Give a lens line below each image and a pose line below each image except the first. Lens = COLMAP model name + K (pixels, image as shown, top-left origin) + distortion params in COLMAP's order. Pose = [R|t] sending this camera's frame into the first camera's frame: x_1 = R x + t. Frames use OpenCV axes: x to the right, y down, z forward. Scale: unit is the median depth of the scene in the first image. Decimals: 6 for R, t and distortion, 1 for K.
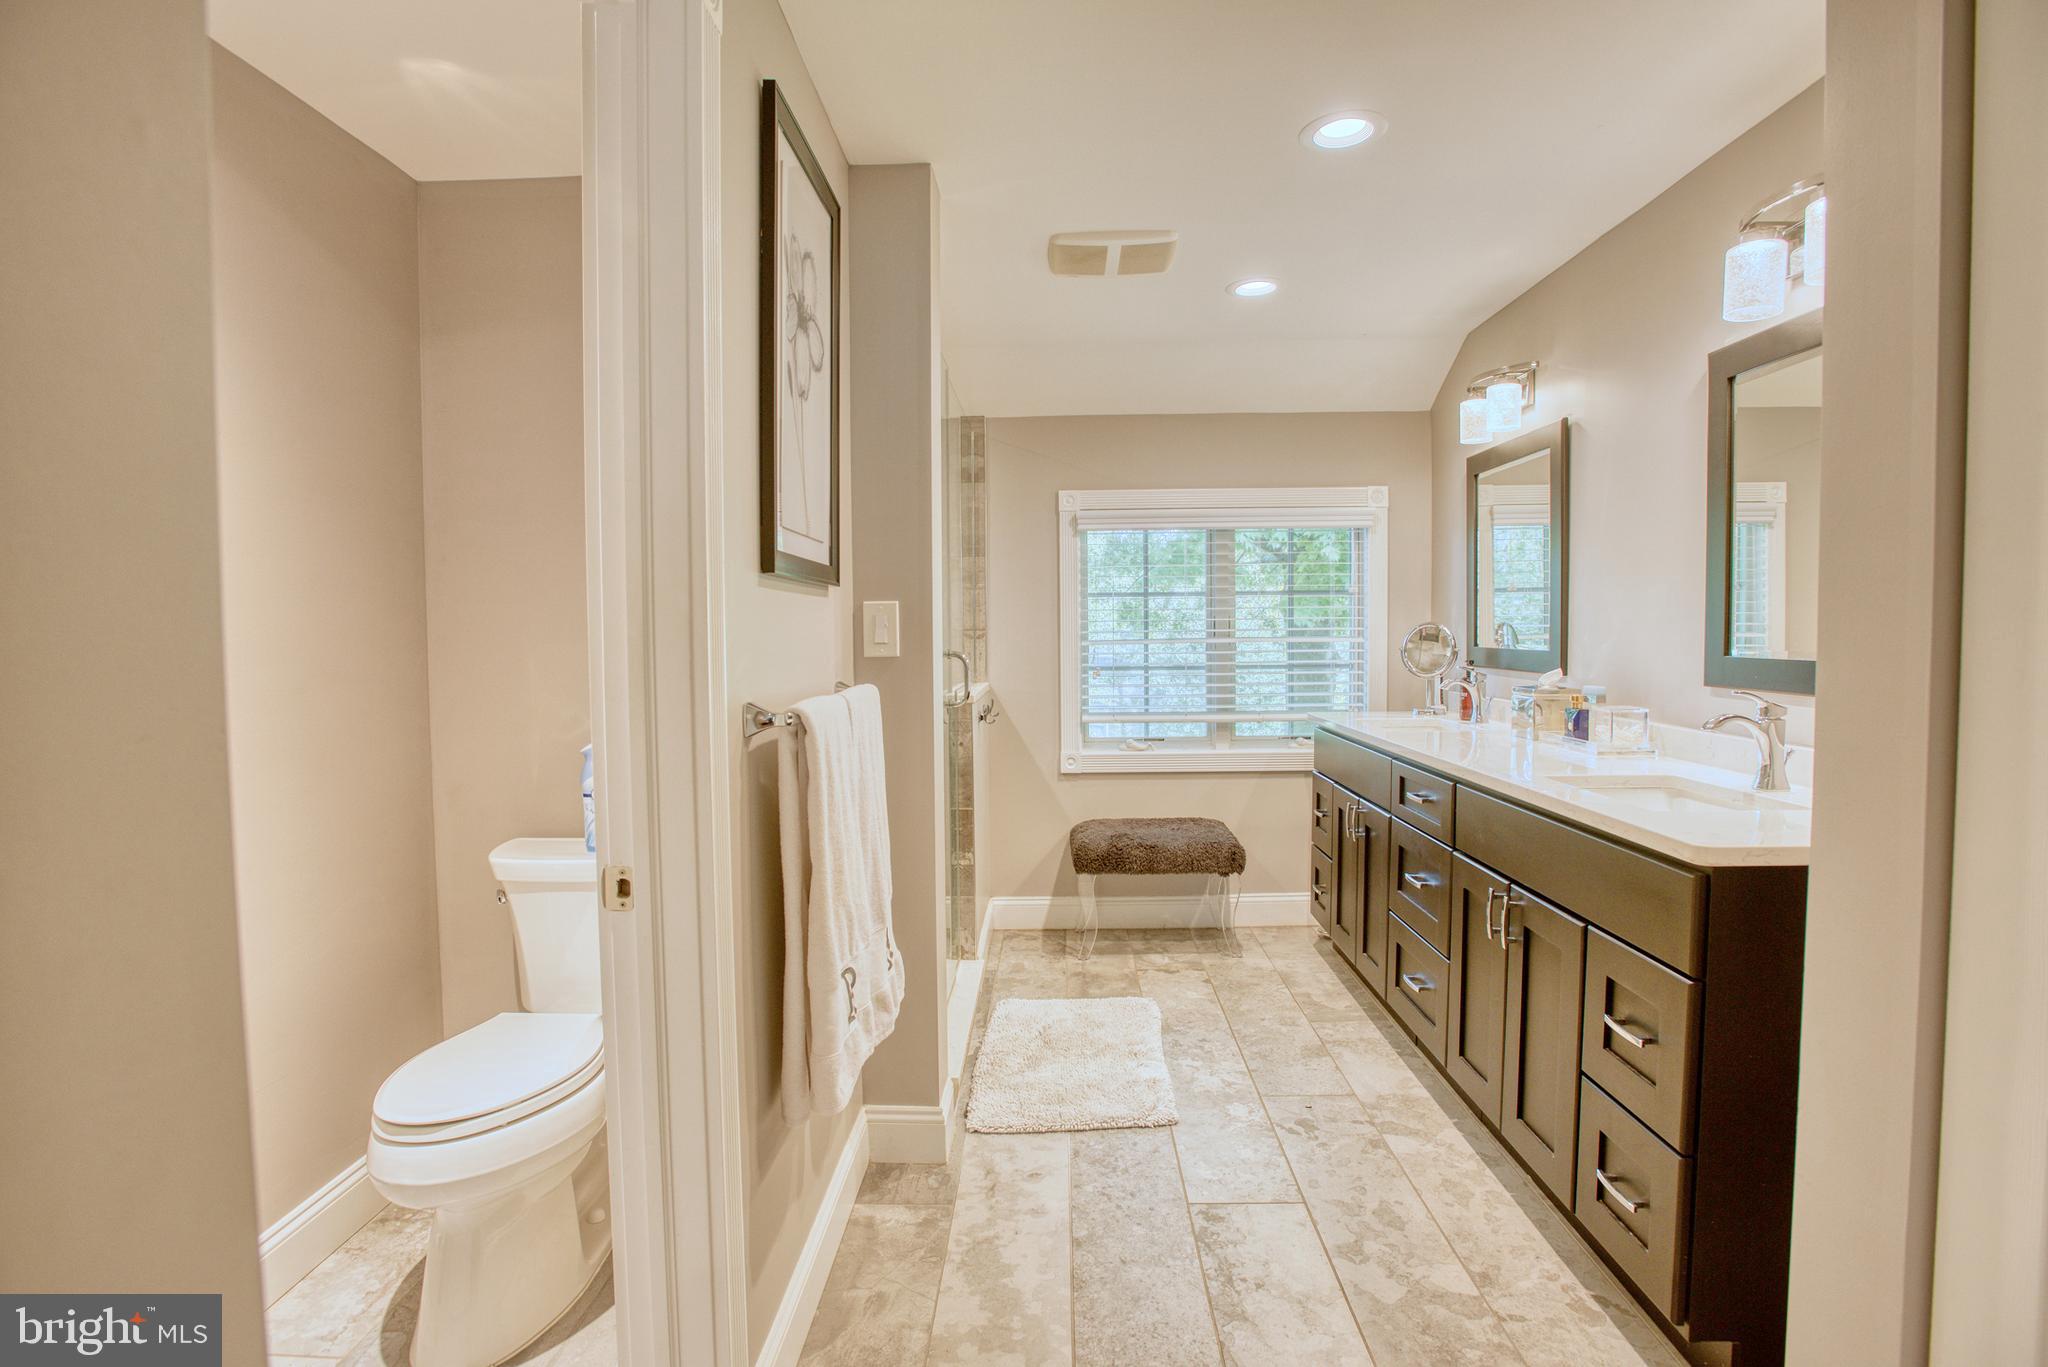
lens RADIAL K [[1000.7, 0, 1023.2], [0, 1000.7, 679.7], [0, 0, 1]] dist [-0.002889, -0.000030]
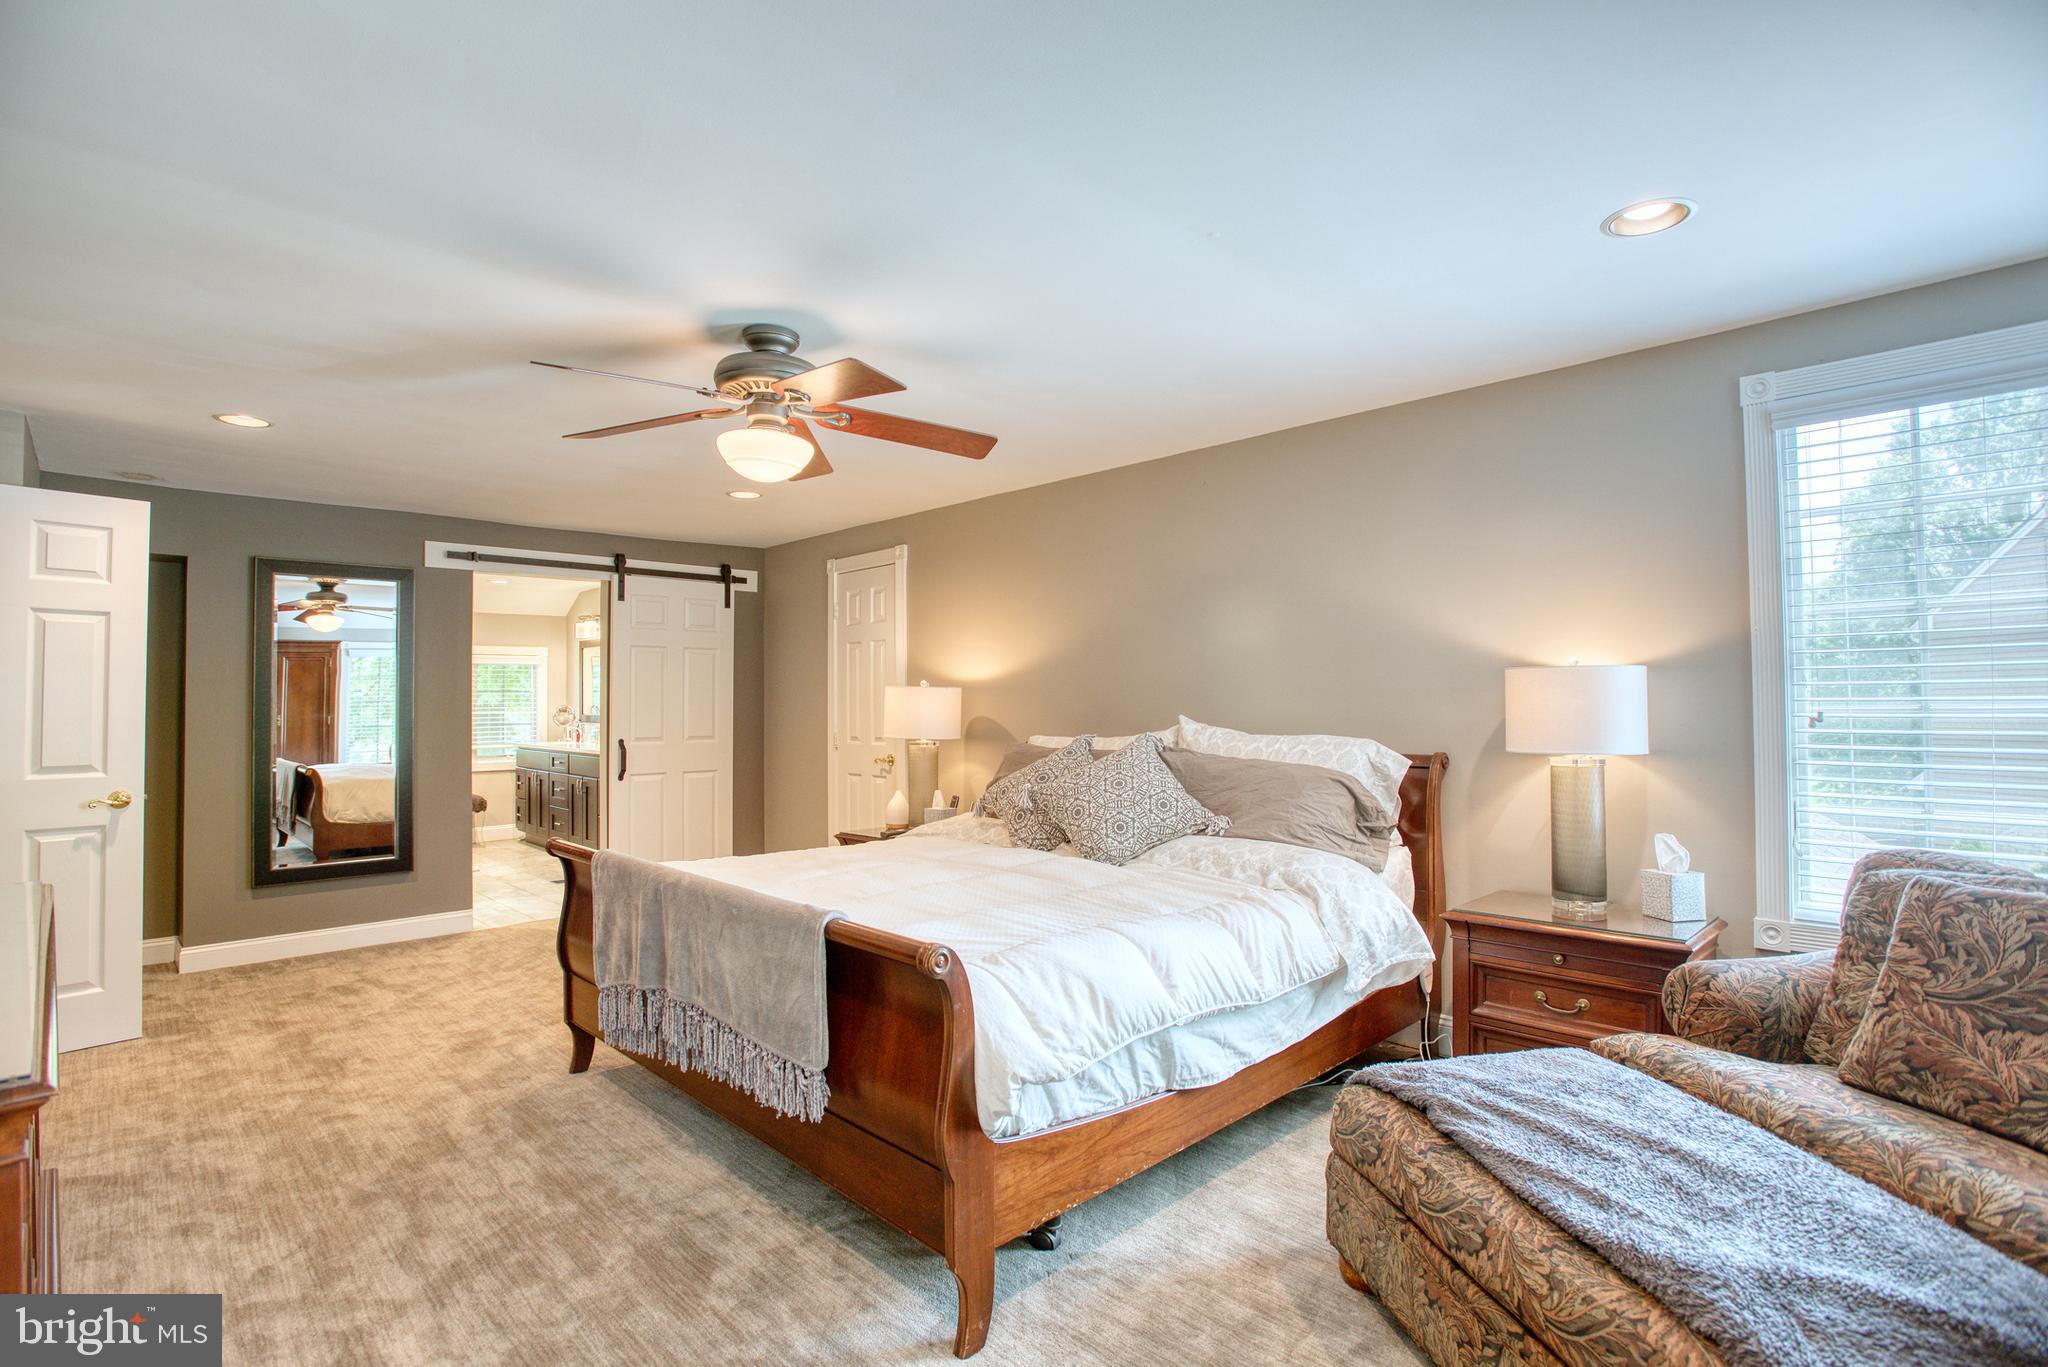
lens RADIAL K [[1000.7, 0, 1017.6], [0, 1000.7, 679.1], [0, 0, 1]] dist [-0.002889, -0.000030]
pose [[0.705549, 0.019207, 0.708401, -0.584207], [0.036396, 0.997331, -0.063290, 0.078925], [-0.707726, 0.070437, 0.702967, -1.607397]]
